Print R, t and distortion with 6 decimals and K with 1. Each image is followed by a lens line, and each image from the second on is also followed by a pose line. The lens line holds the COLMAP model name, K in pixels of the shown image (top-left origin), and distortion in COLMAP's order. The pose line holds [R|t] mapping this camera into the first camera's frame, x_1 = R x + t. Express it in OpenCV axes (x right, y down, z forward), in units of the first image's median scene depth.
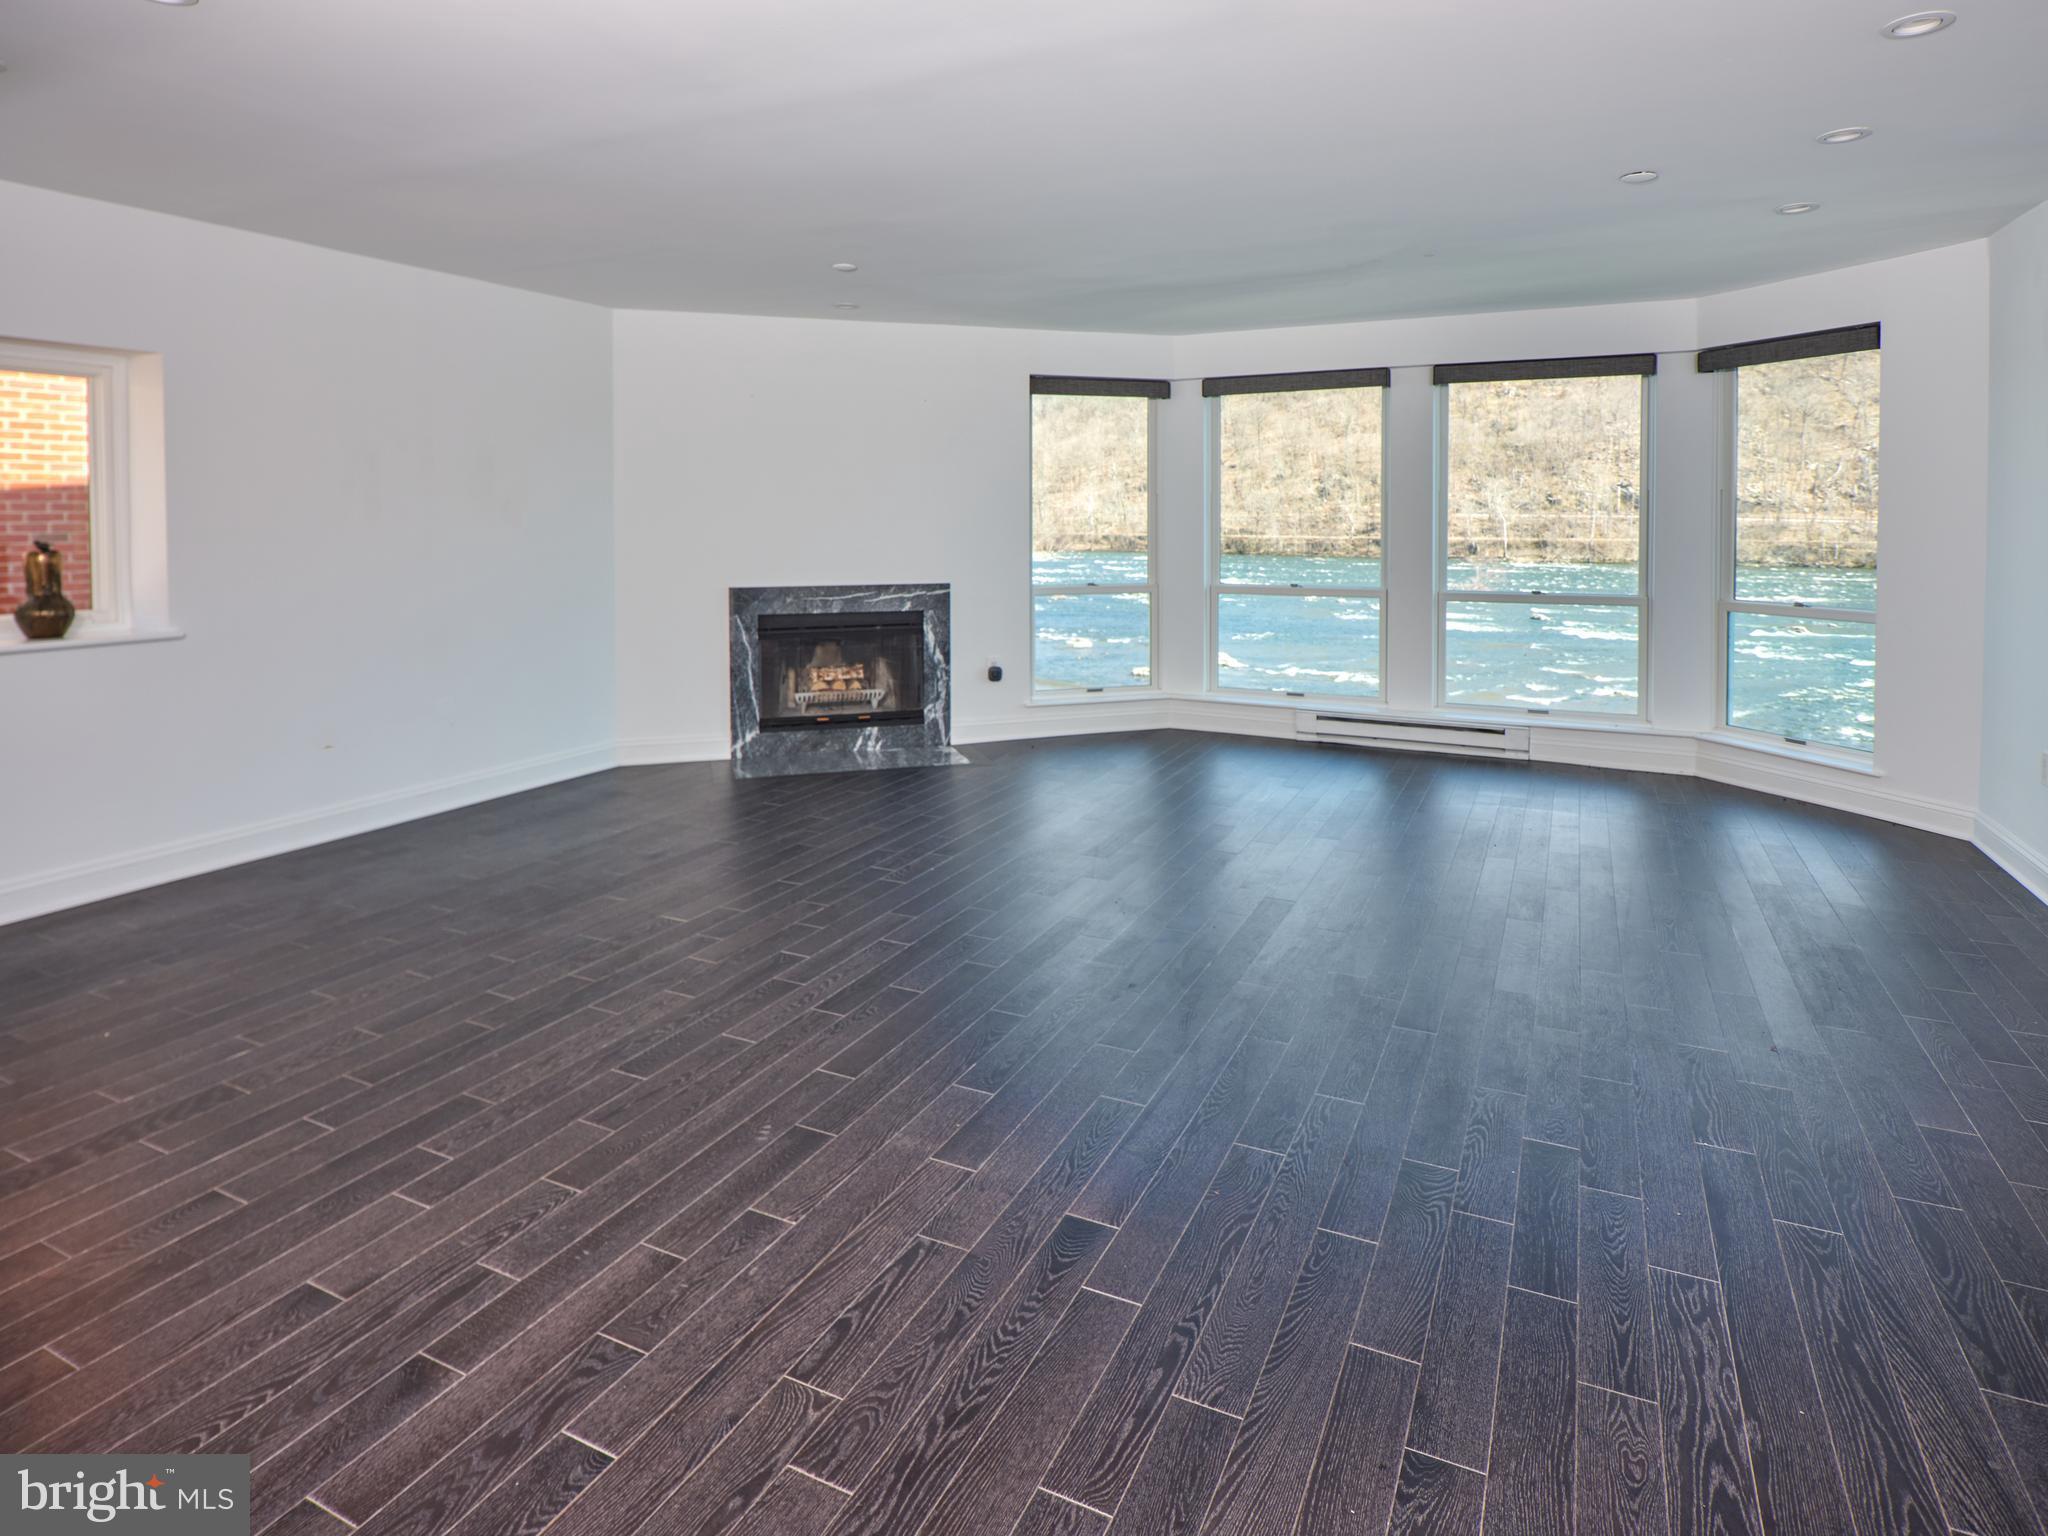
lens RADIAL K [[1190.2, 0, 1017.8], [0, 1190.2, 556.9], [0, 0, 1]] dist [-0.002066, 0.001361]
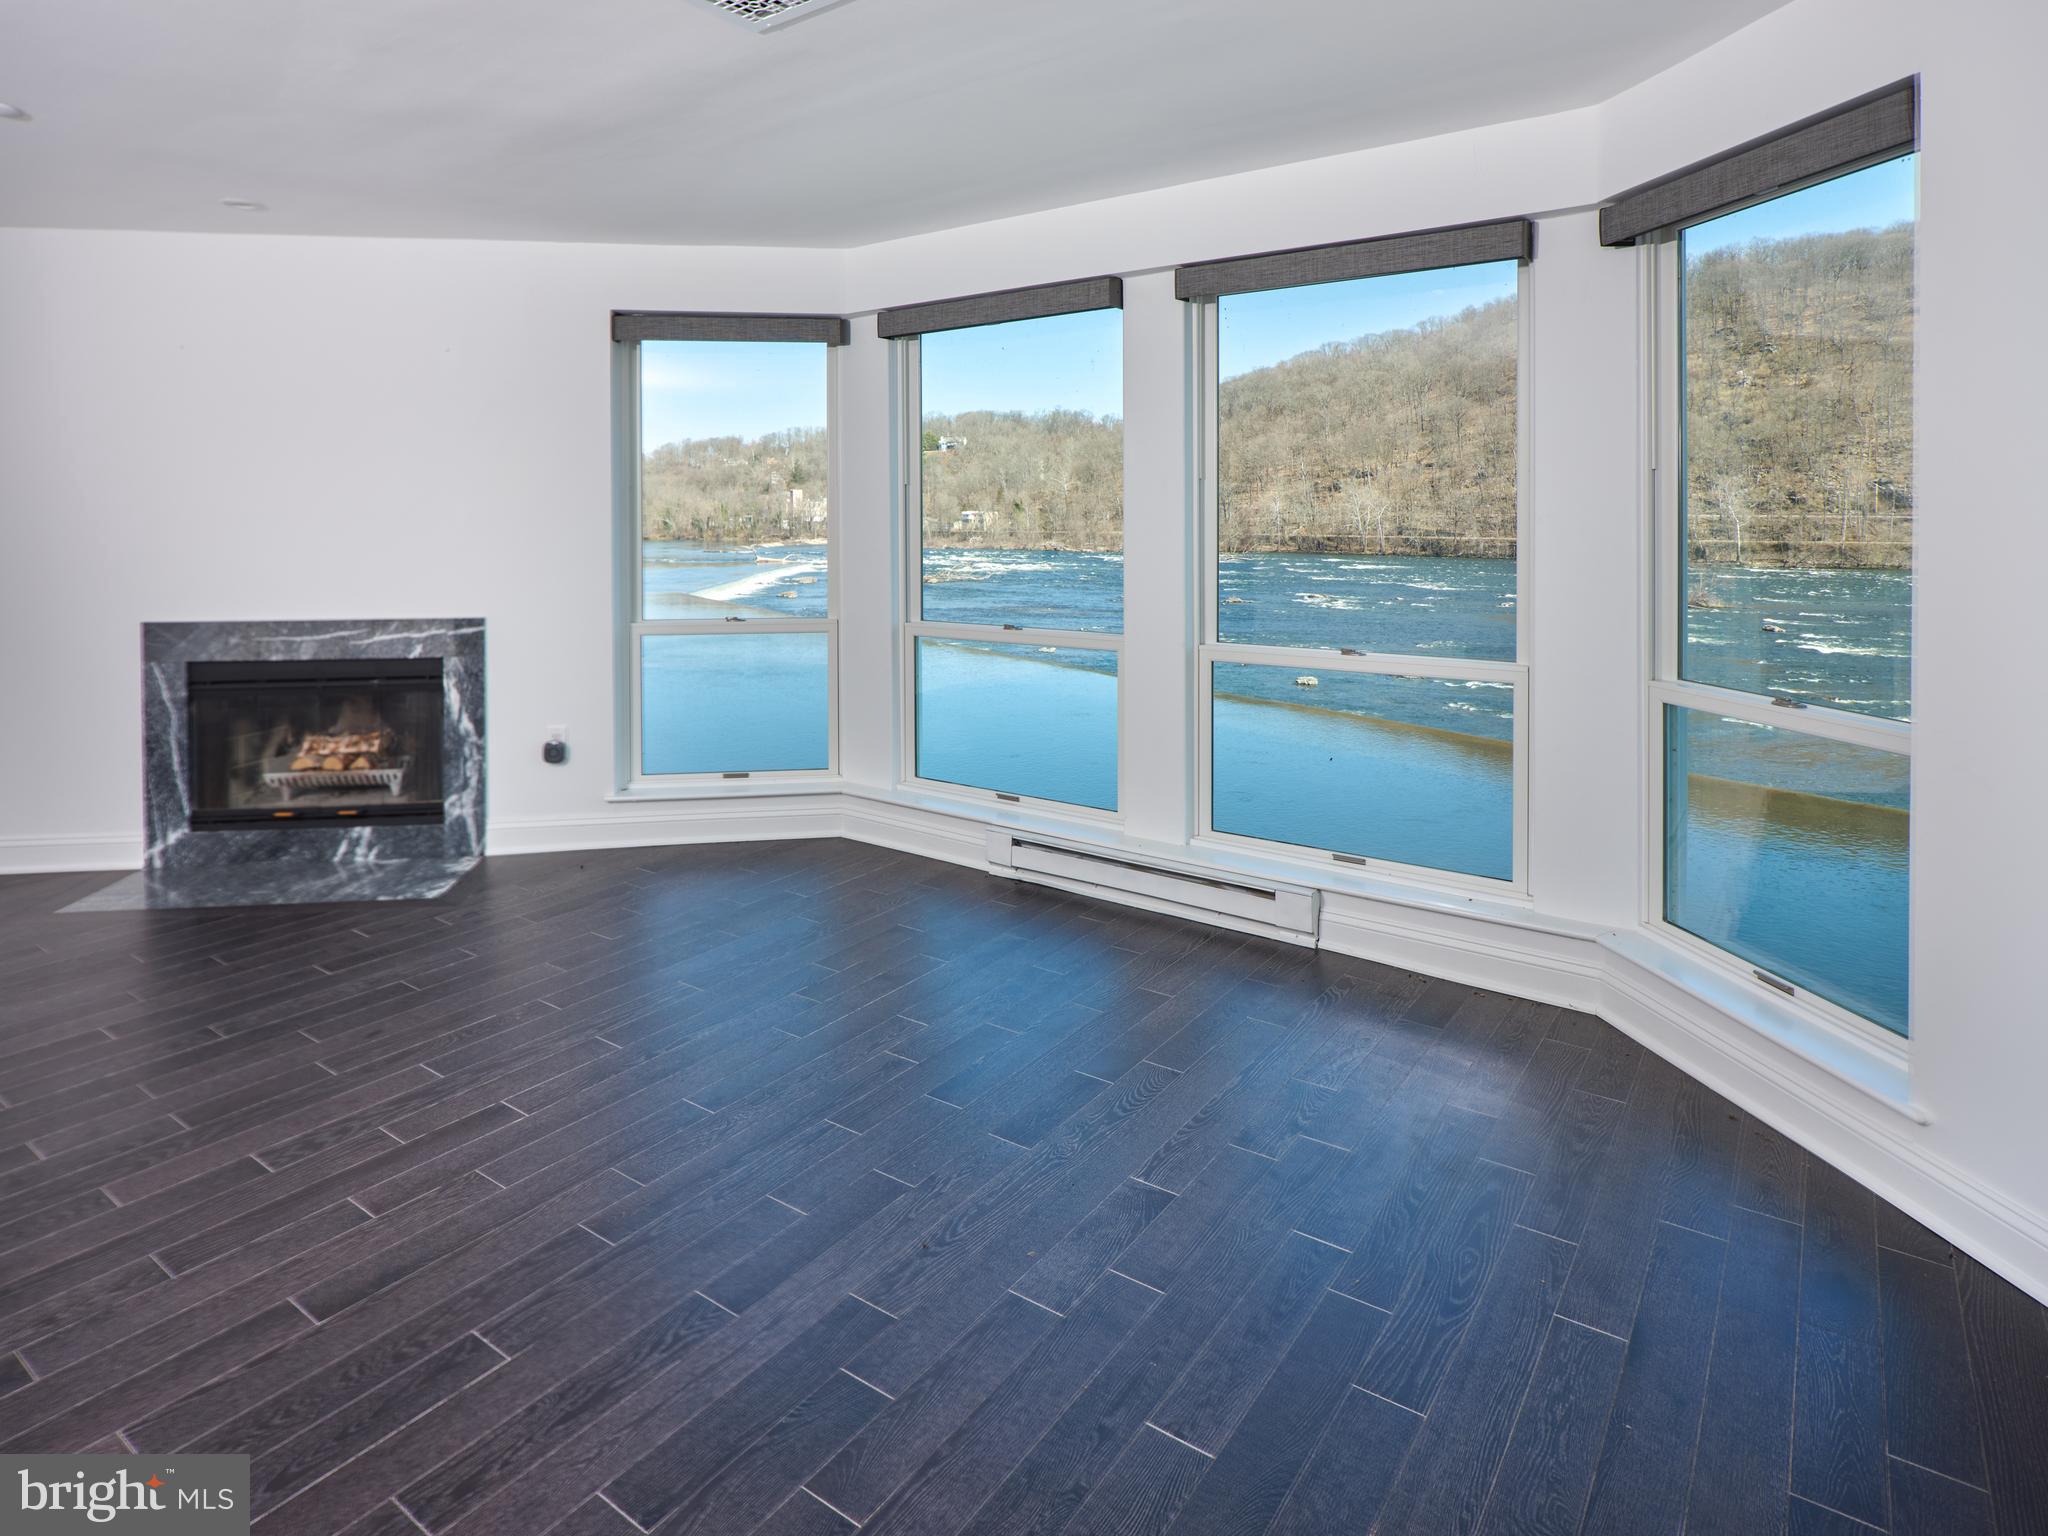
lens RADIAL K [[1176.7, 0, 999.2], [0, 1176.7, 541.0], [0, 0, 1]] dist [-0.007566, 0.001175]
pose [[0.984190, 0.002832, -0.177092, 0.352946], [-0.005288, 0.999896, -0.013400, -0.014454], [0.177036, 0.014125, 0.984103, 0.391483]]
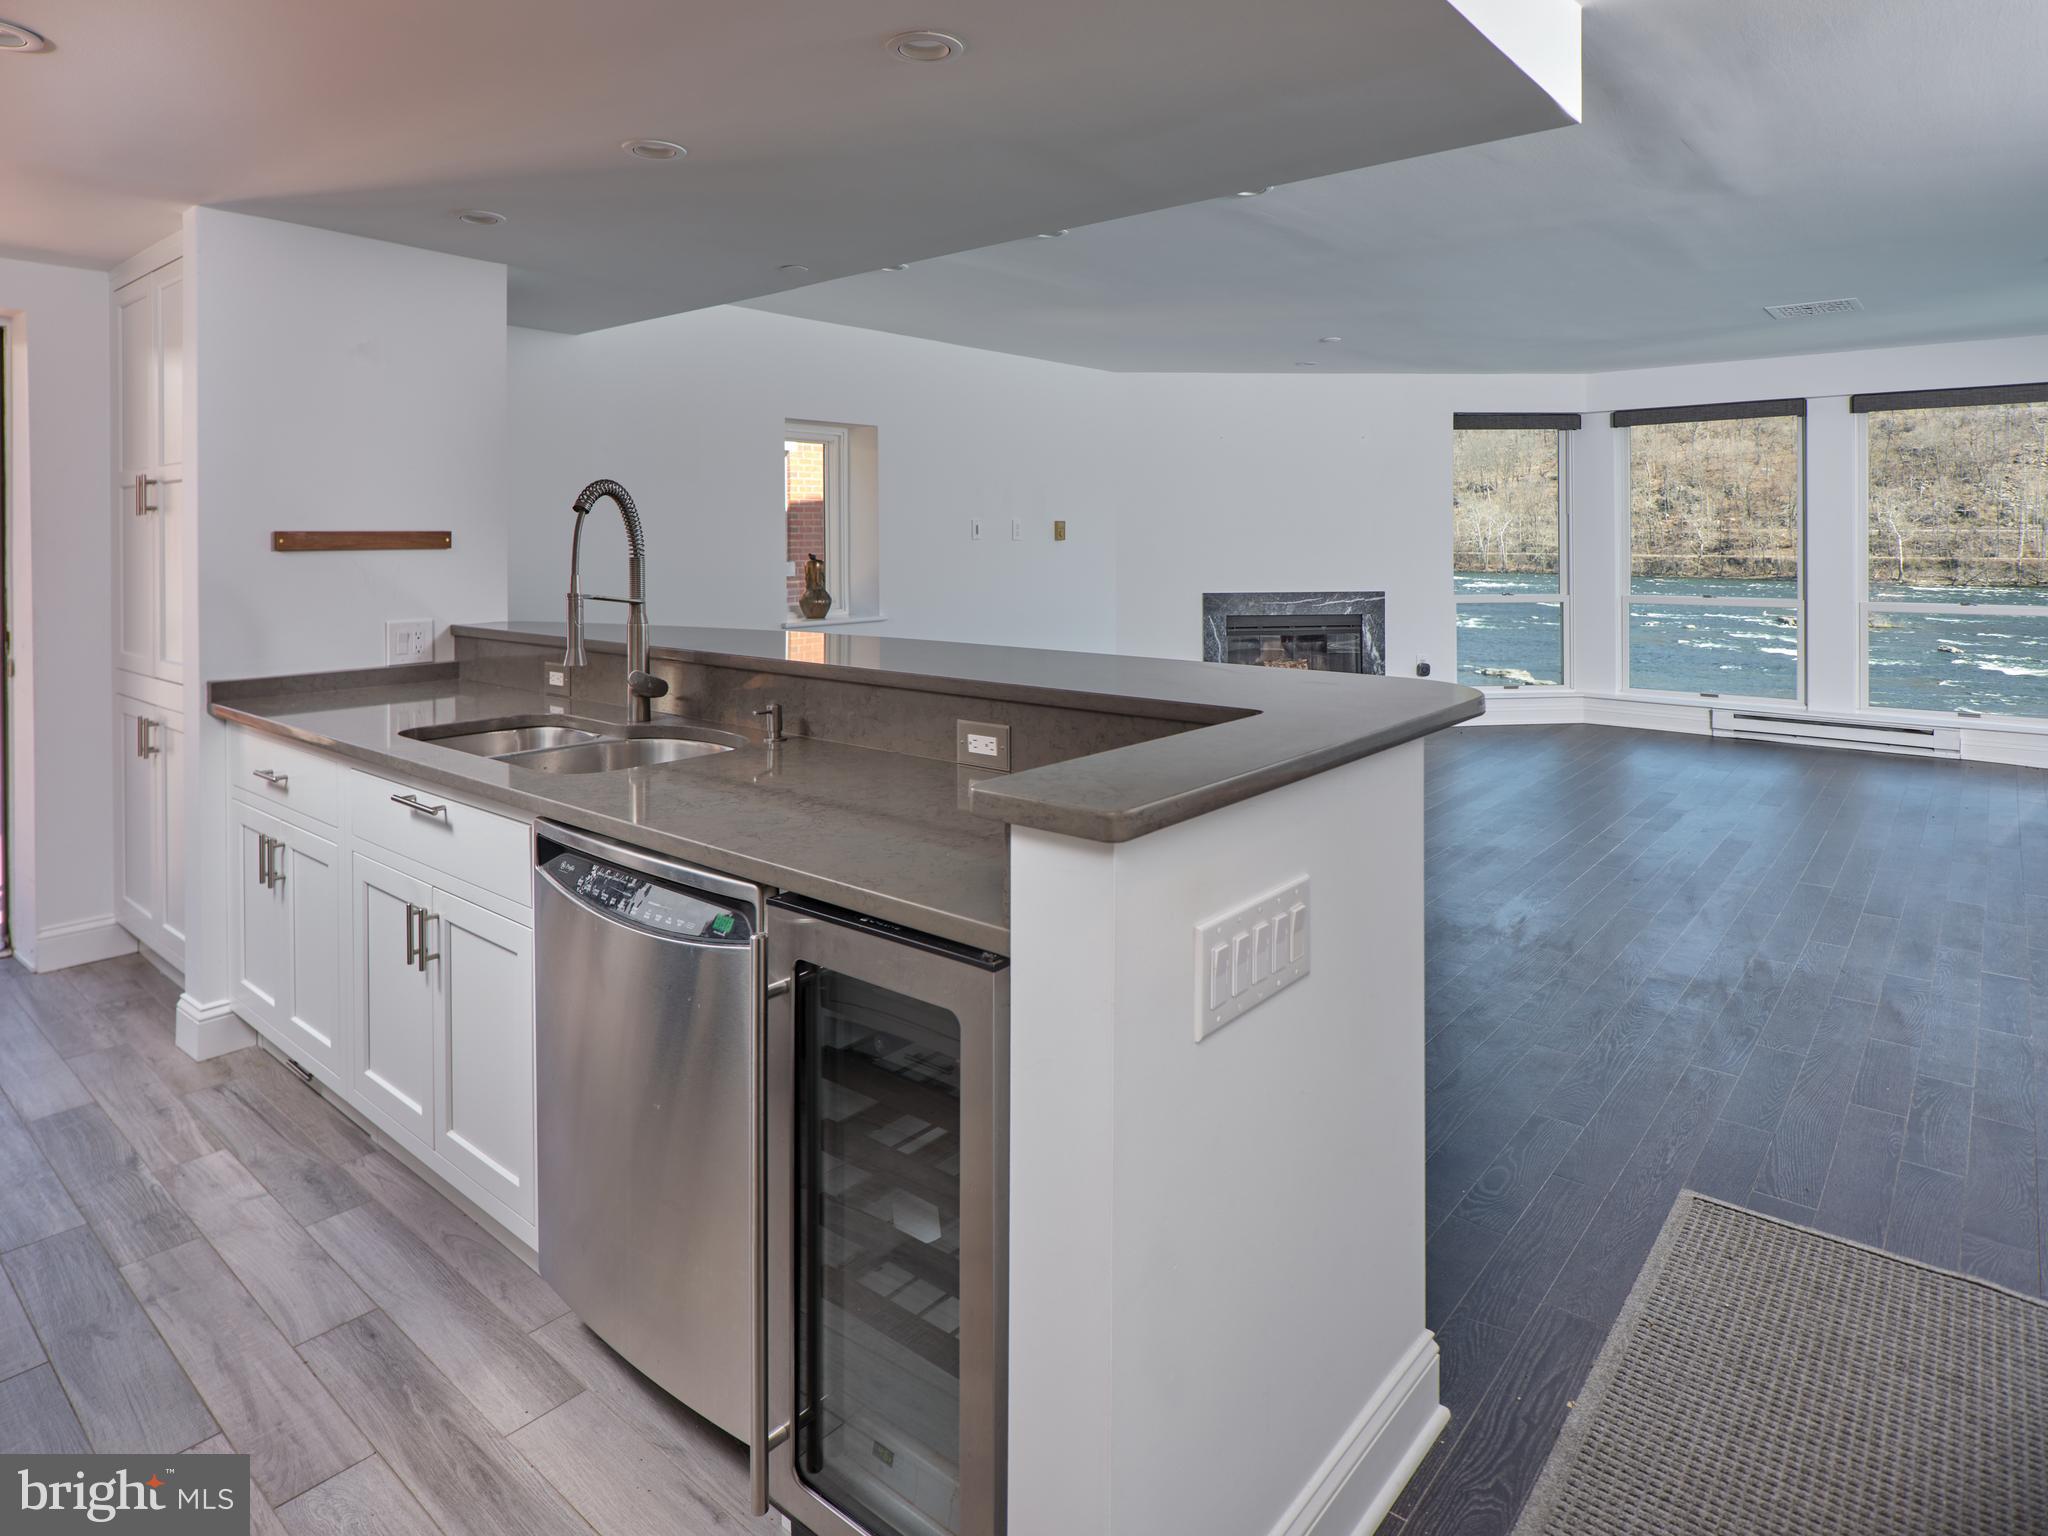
lens RADIAL K [[1210.4, 0, 990.0], [0, 1210.4, 546.4], [0, 0, 1]] dist [-0.003816, 0.000445]
pose [[0.967217, -0.001304, -0.253949, -0.131326], [-0.004825, 0.999712, -0.023512, 0.007493], [0.253906, 0.023966, 0.966932, -0.263017]]
